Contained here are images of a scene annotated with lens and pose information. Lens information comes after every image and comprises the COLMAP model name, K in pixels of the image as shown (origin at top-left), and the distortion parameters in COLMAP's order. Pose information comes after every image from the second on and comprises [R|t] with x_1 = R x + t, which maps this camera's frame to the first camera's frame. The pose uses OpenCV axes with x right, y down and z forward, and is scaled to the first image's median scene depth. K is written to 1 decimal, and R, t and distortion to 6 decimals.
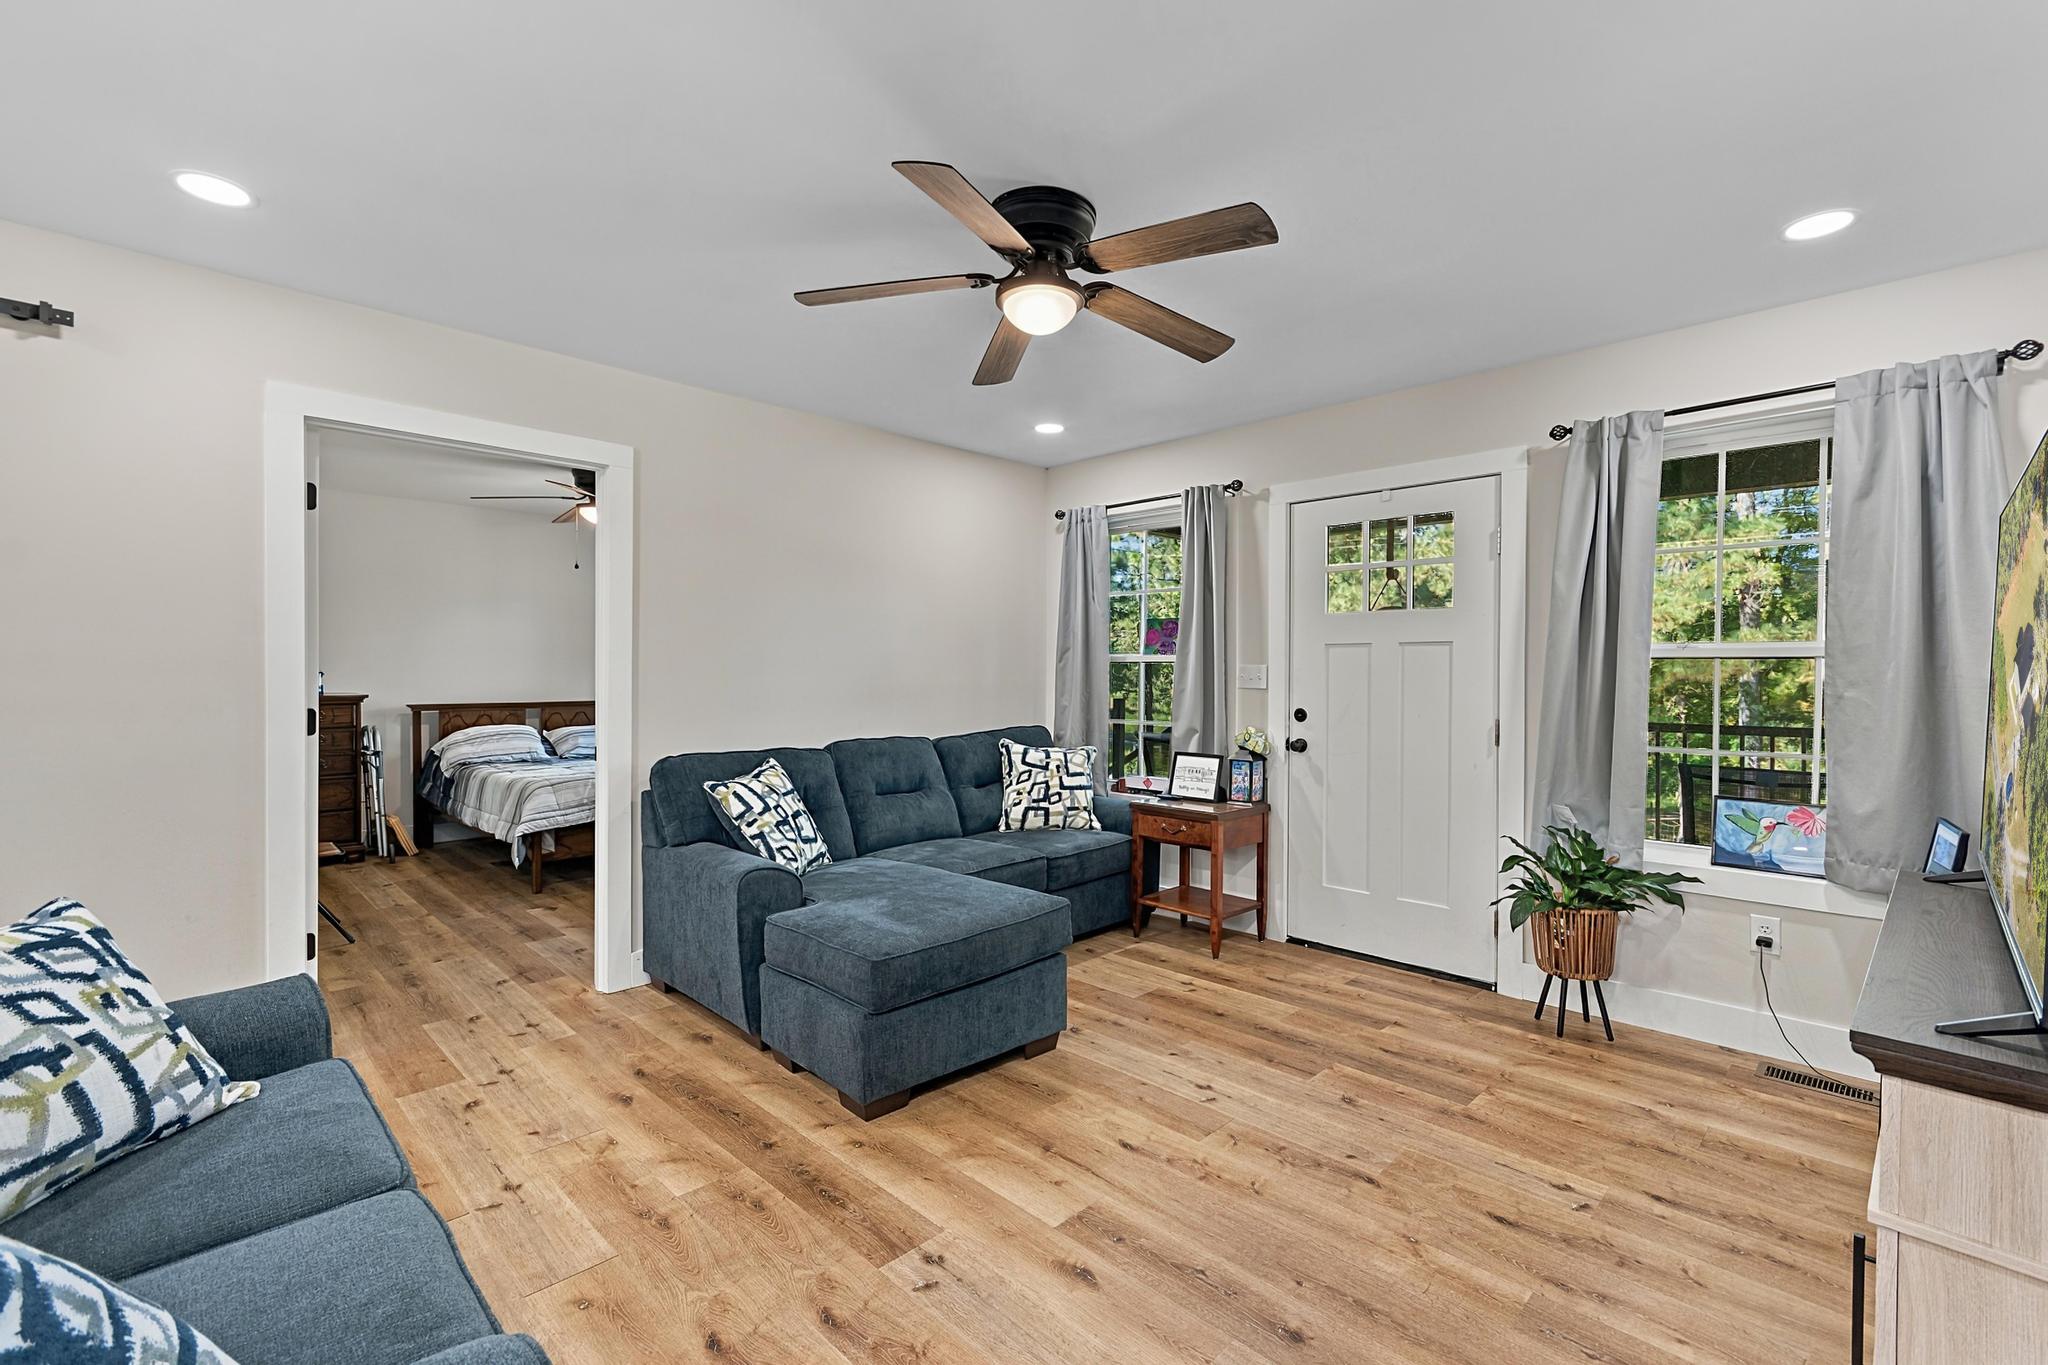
lens RADIAL K [[892.6, 0, 1024.0], [0, 892.6, 682.5], [0, 0, 1]] dist [0.009618, -0.000045]
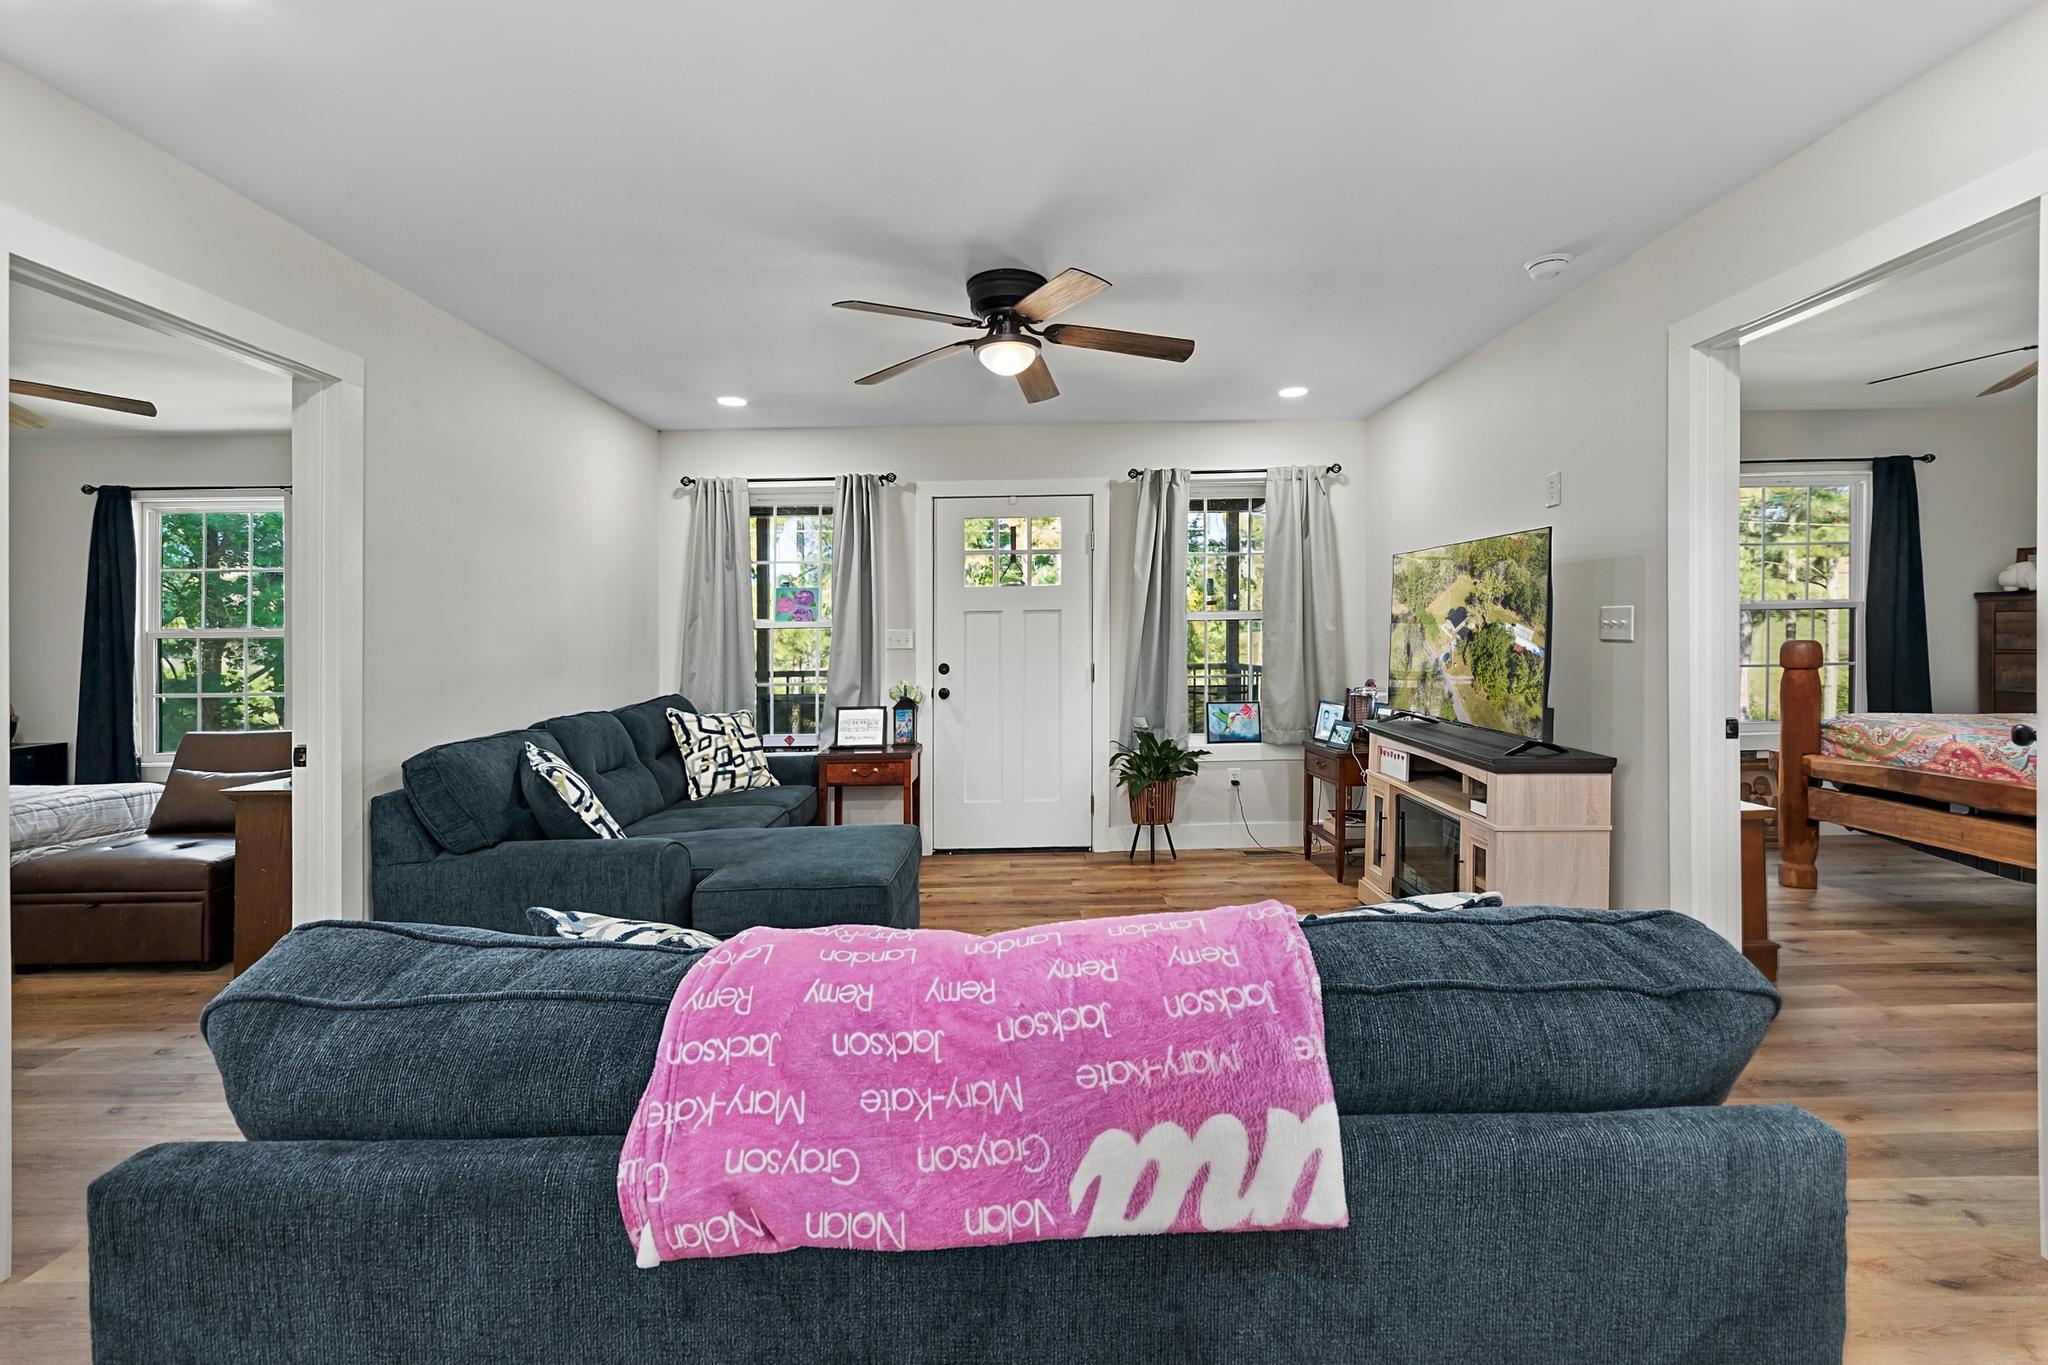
lens RADIAL K [[939.7, 0, 1022.7], [0, 939.7, 631.5], [0, 0, 1]] dist [-0.000829, 0.000126]
pose [[0.703648, -0.014588, 0.710399, -0.543424], [0.025525, 0.999663, -0.004754, -0.006468], [-0.710091, 0.021478, 0.703783, -0.000411]]
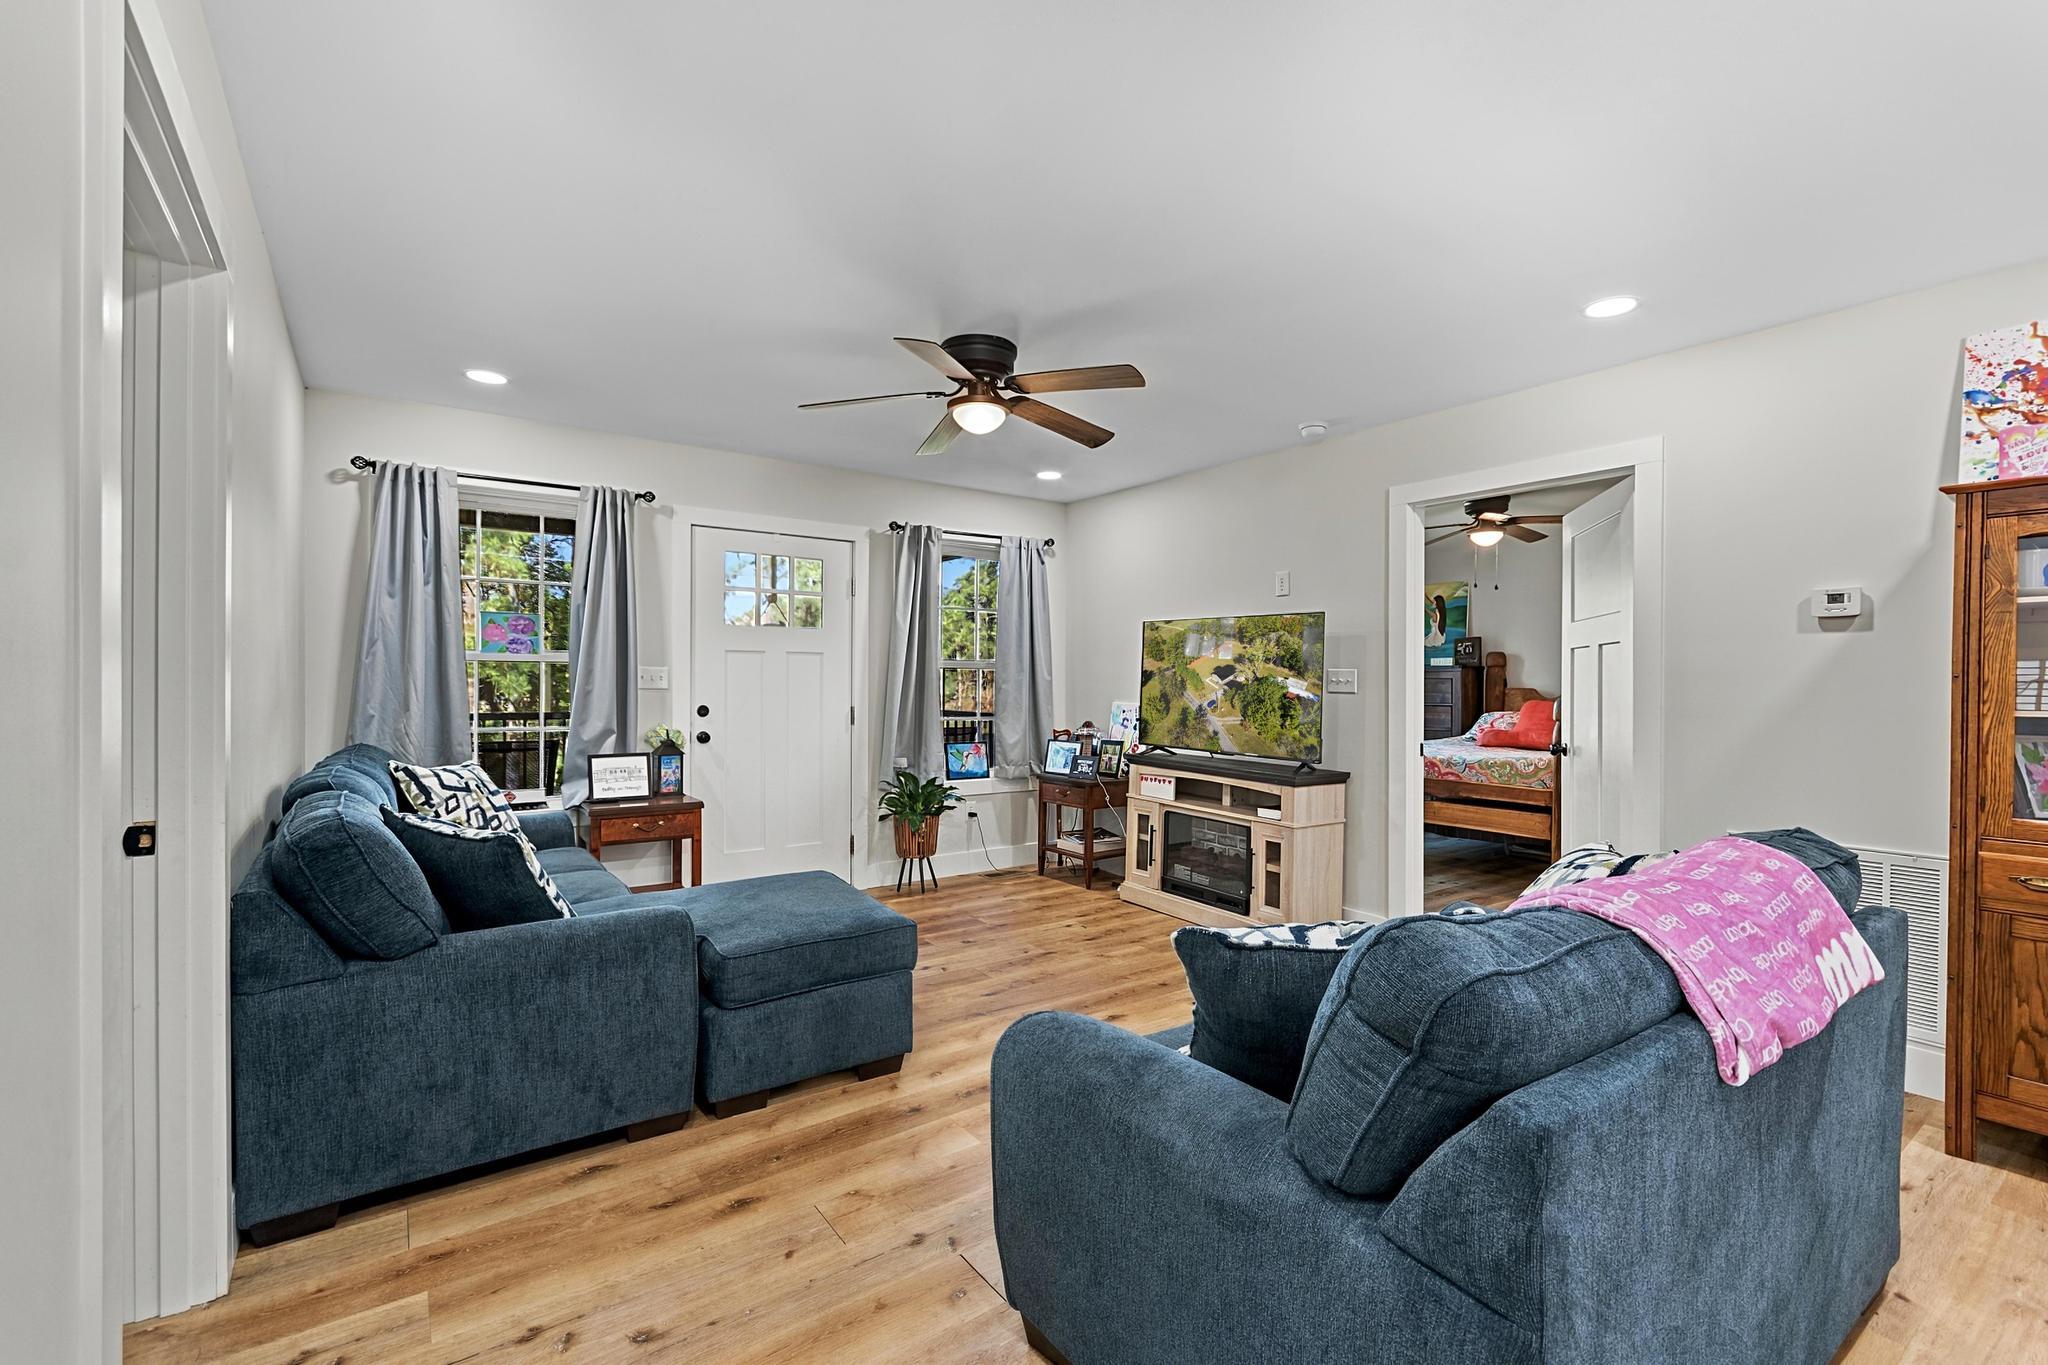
lens RADIAL K [[910.6, 0, 1030.5], [0, 910.6, 692.7], [0, 0, 1]] dist [0.015170, 0.000027]
pose [[0.159719, -0.015787, 0.987036, -0.787235], [0.000117, 0.999872, 0.015973, -0.006392], [-0.987163, -0.002436, 0.159700, 0.396105]]
